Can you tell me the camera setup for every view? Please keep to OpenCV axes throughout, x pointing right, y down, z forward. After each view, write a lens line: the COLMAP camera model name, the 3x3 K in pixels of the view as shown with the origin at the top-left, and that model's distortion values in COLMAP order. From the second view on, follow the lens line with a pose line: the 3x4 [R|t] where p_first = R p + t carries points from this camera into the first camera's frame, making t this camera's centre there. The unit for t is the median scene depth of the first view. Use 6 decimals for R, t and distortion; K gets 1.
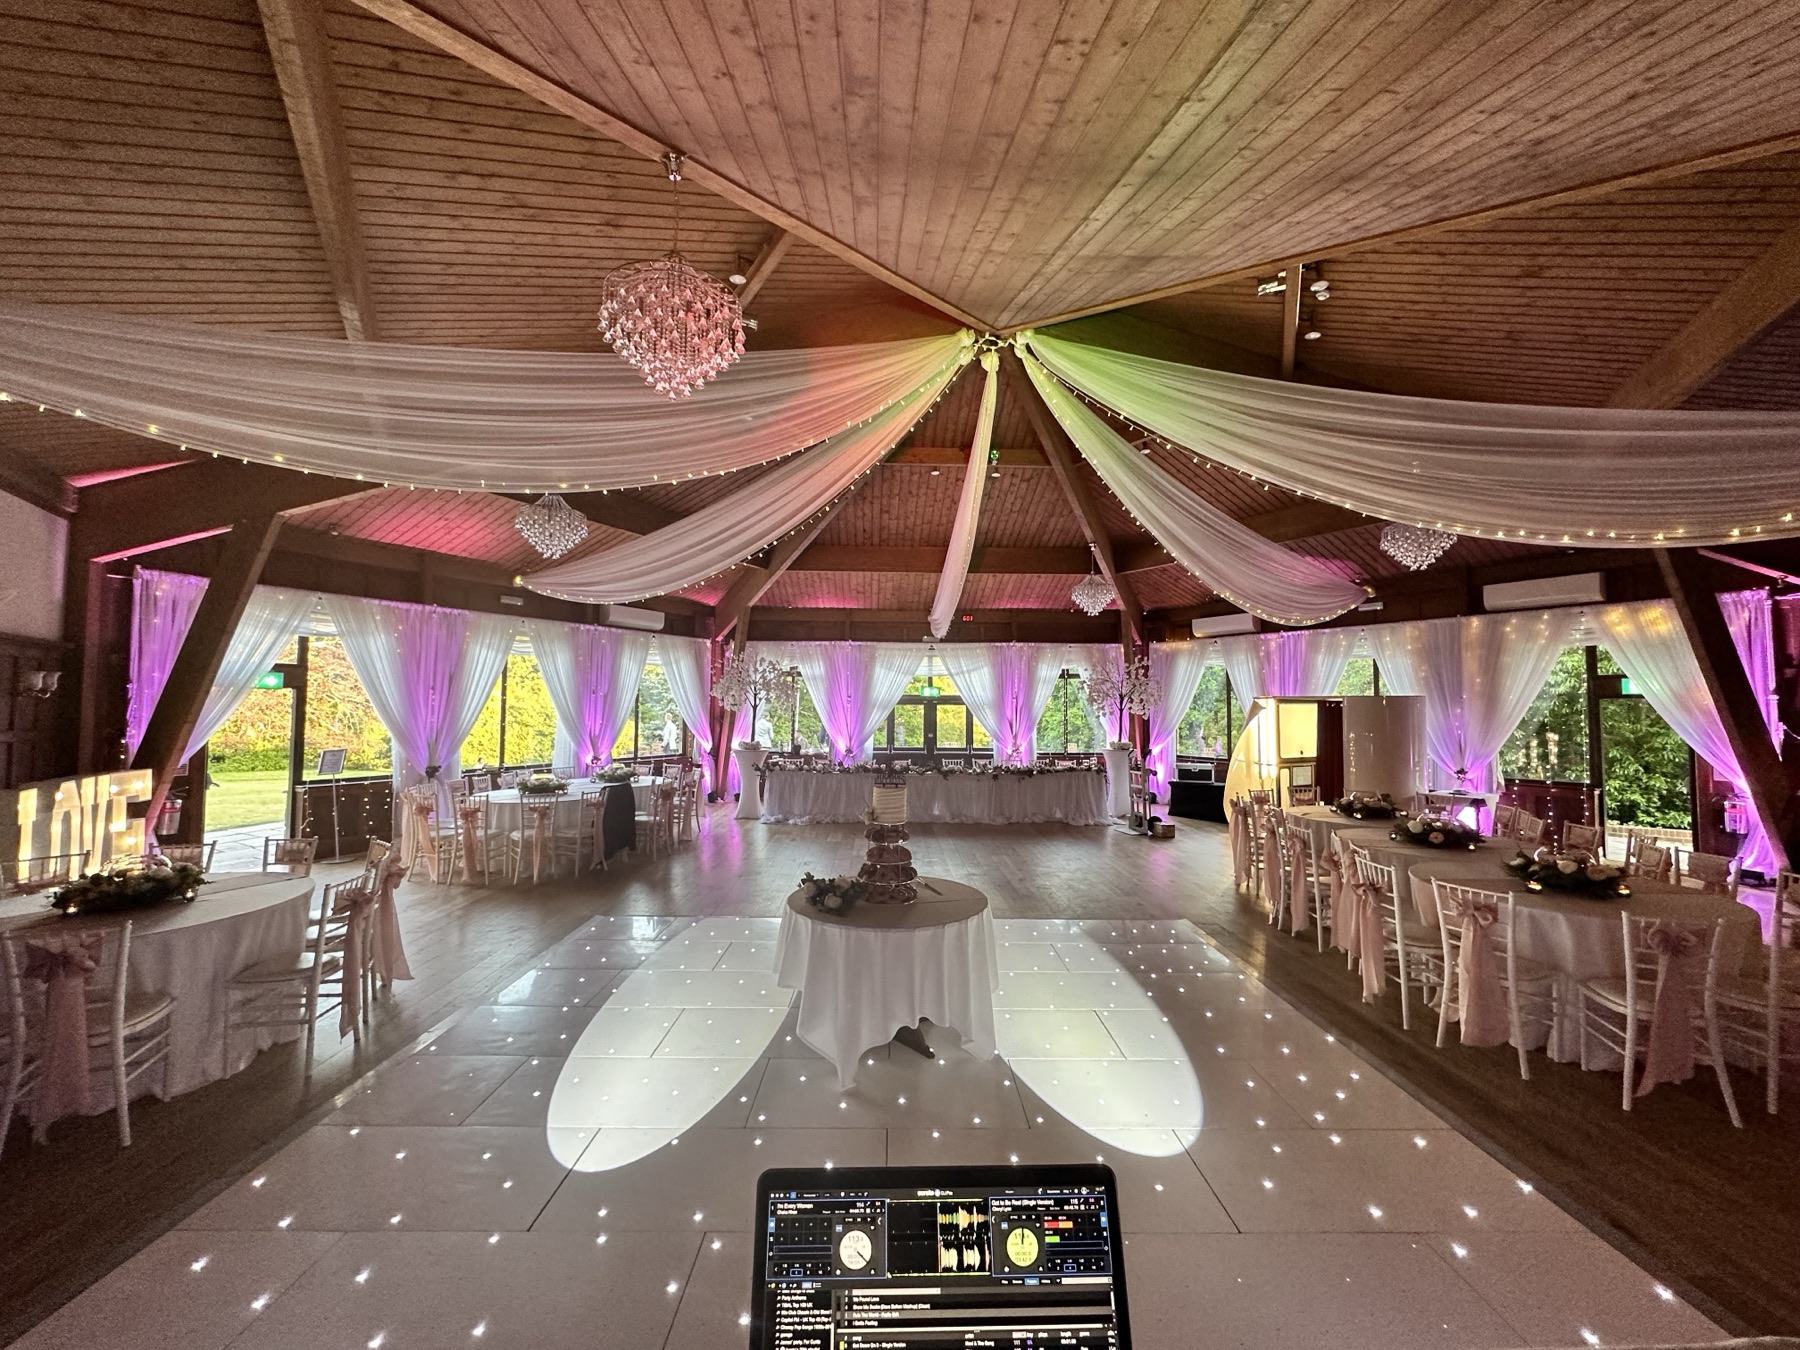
lens RADIAL K [[725.6, 0, 896.1], [0, 725.6, 687.1], [0, 0, 1]] dist [0.001390, 0.000076]
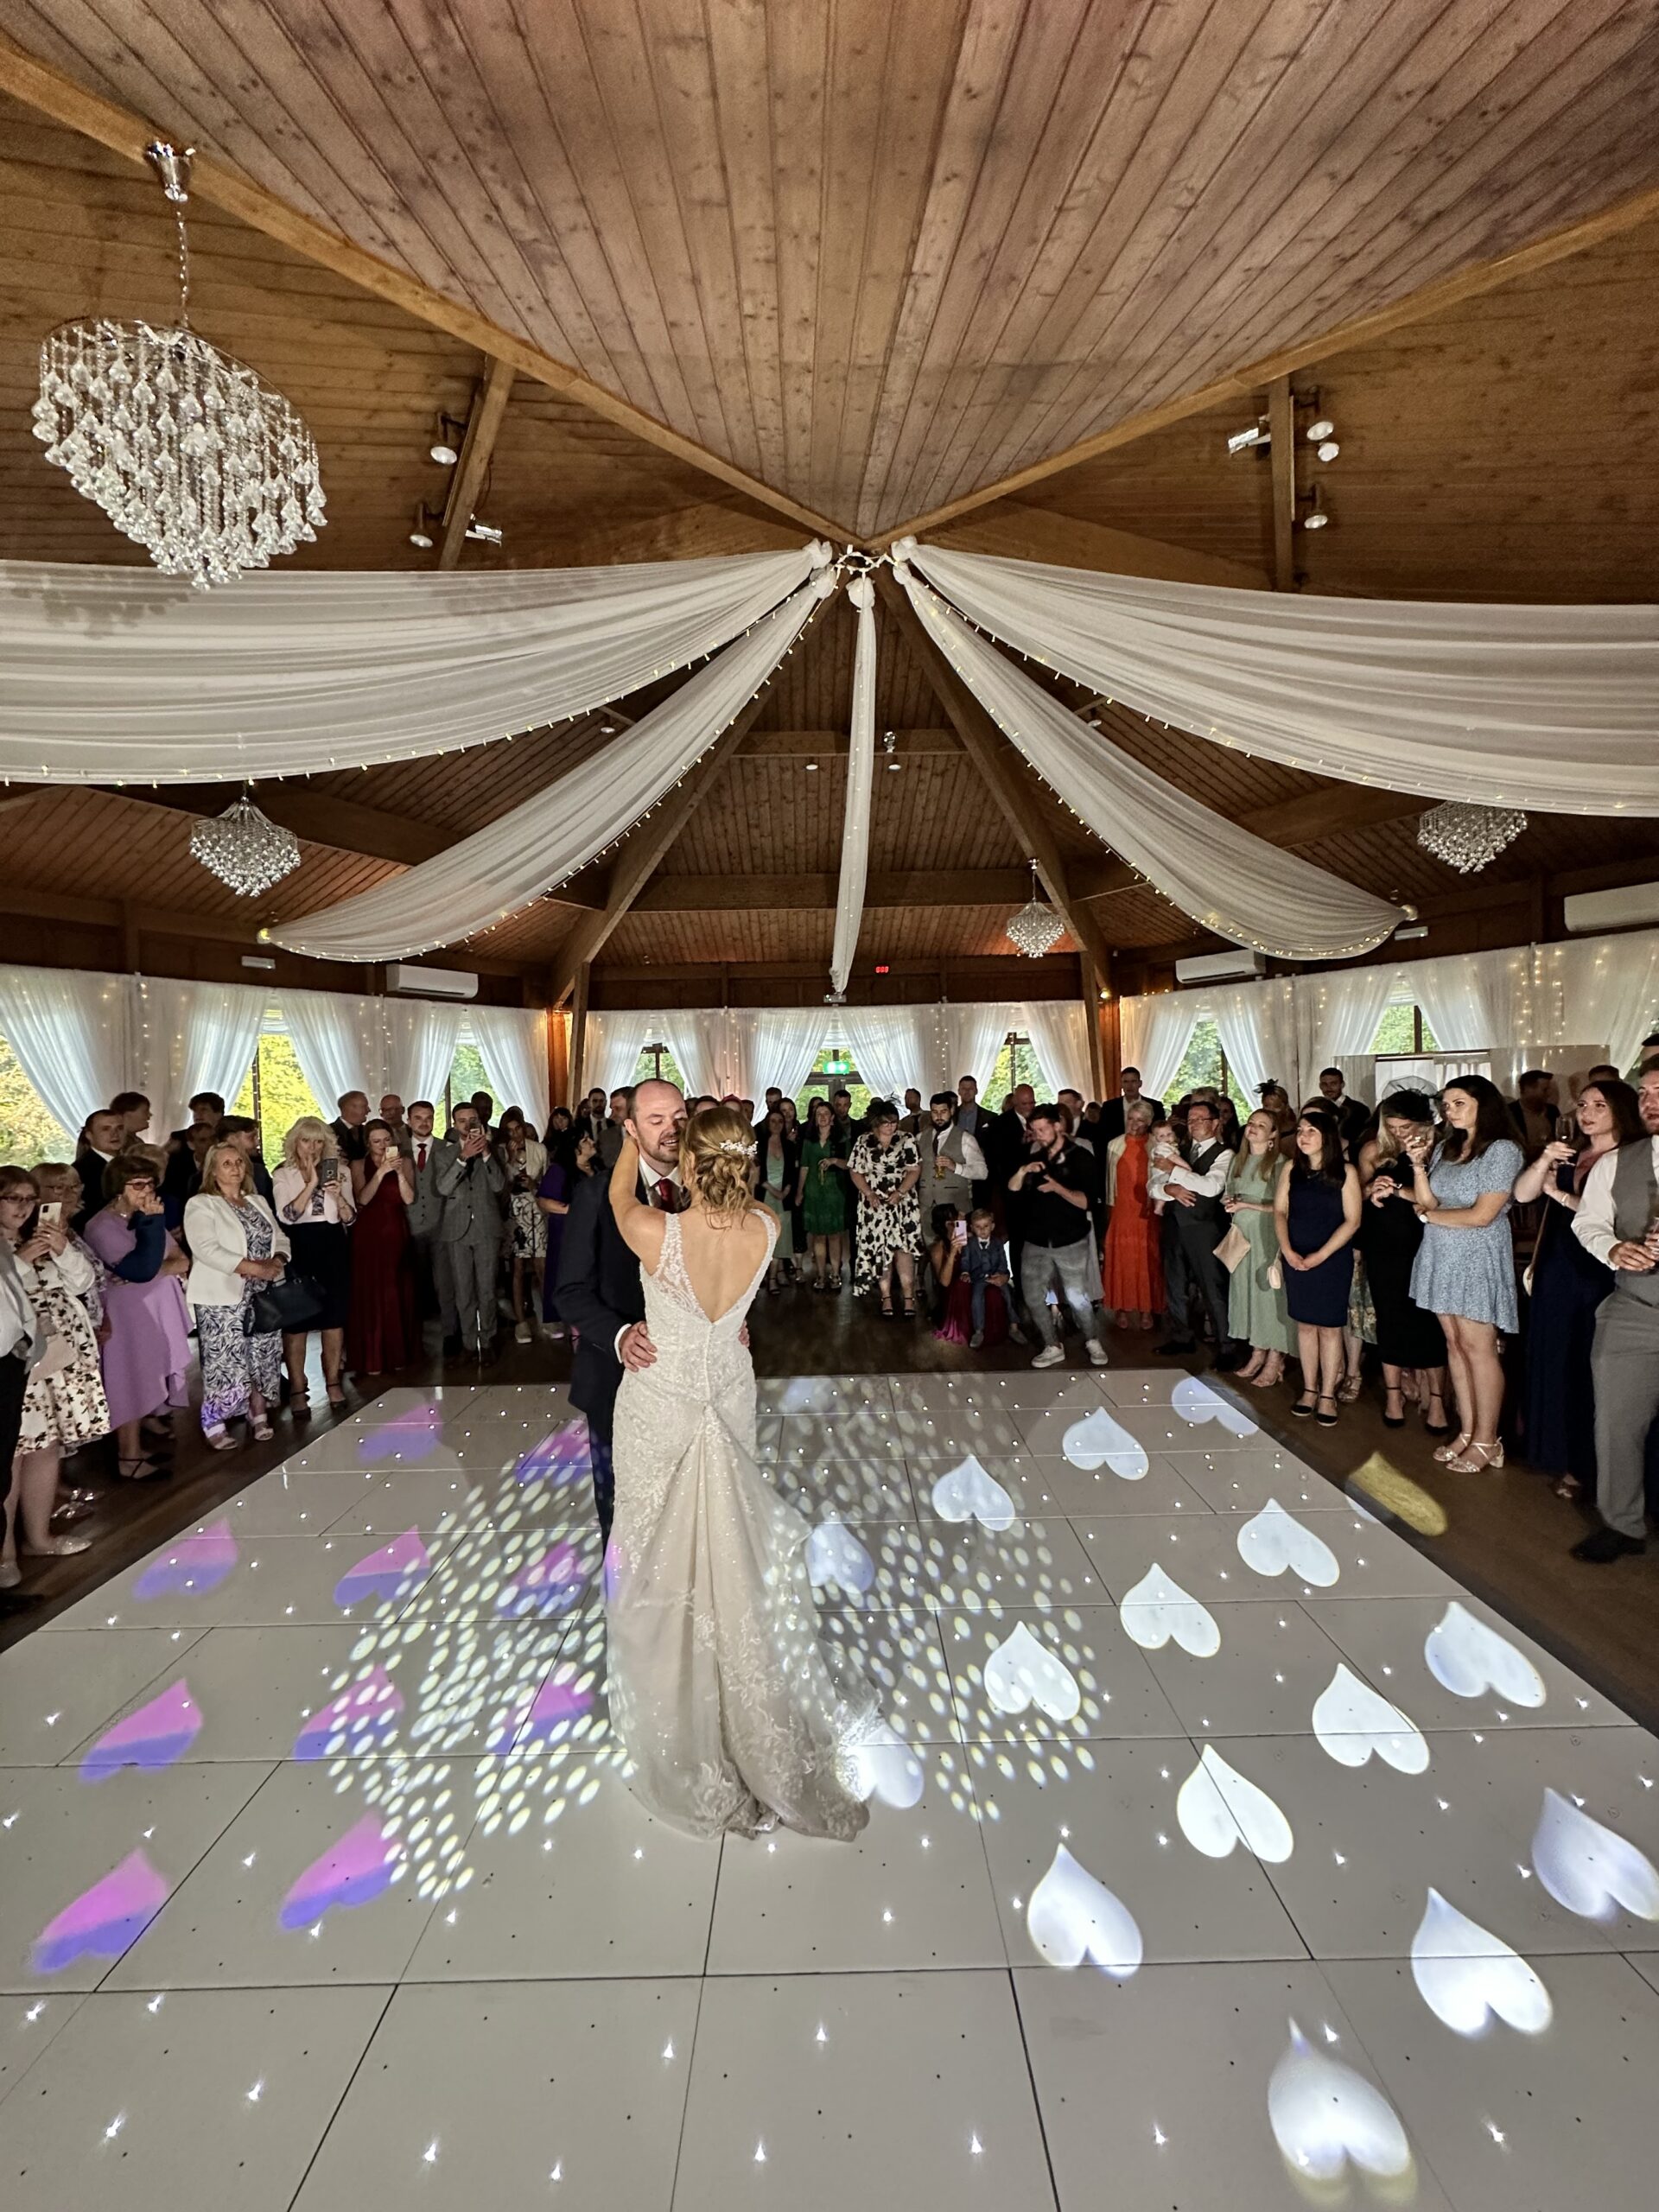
lens RADIAL K [[891.6, 0, 834.5], [0, 891.6, 1114.5], [0, 0, 1]] dist [0.001390, 0.000076]
pose [[0.999489, -0.031285, -0.006543, 0.081686], [0.031604, 0.997919, 0.056208, 0.004373], [0.004771, -0.056387, 0.998398, 0.097613]]
